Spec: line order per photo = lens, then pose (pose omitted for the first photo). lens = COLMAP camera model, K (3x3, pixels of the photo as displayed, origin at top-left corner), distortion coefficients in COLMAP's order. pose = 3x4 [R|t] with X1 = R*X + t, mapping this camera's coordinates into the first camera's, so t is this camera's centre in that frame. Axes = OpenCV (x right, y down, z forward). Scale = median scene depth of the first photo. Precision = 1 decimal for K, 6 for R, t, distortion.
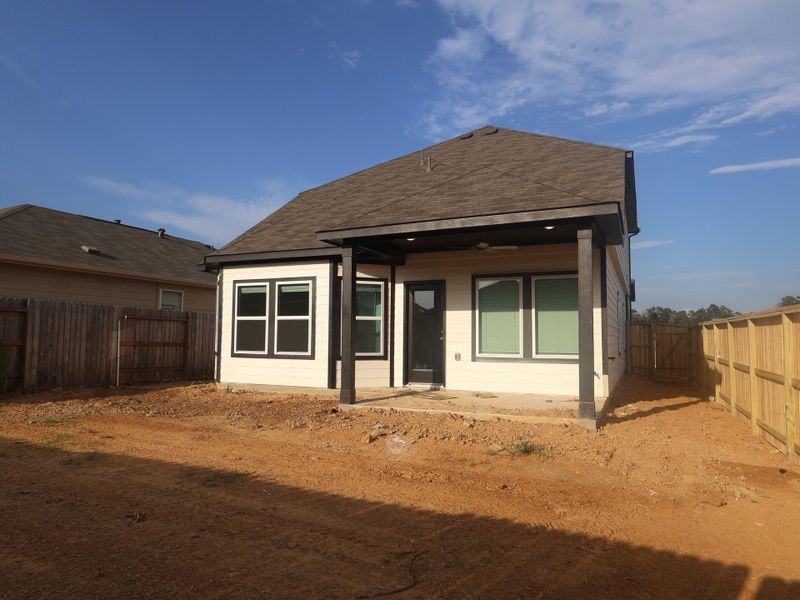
lens RADIAL K [[557.7, 0, 400.0], [0, 557.7, 300.0], [0, 0, 1]] dist [-0.012549, -0.002749]
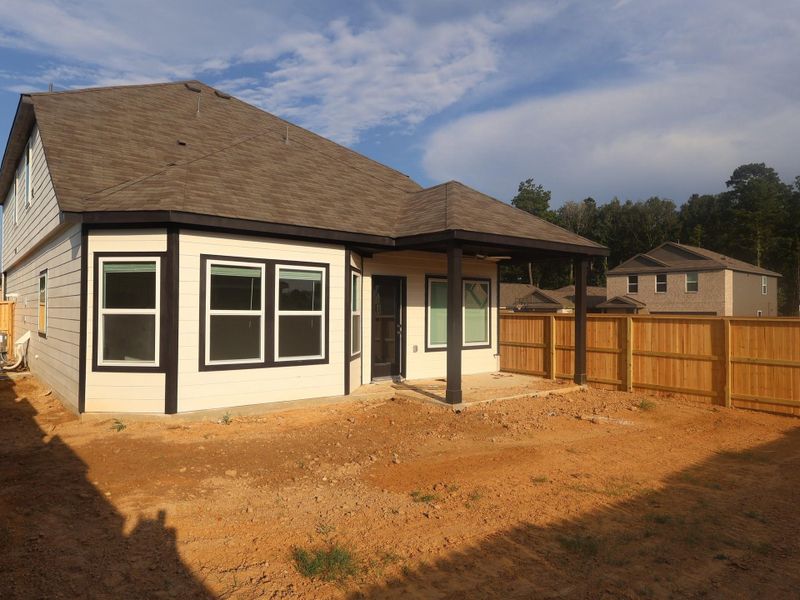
lens RADIAL K [[552.0, 0, 400.0], [0, 552.0, 300.0], [0, 0, 1]] dist [0.023171, 0.000761]
pose [[0.425575, 0.014121, 0.904813, -0.830272], [-0.067620, 0.997579, 0.016237, -0.008413], [-0.902393, -0.068093, 0.425500, 0.537408]]
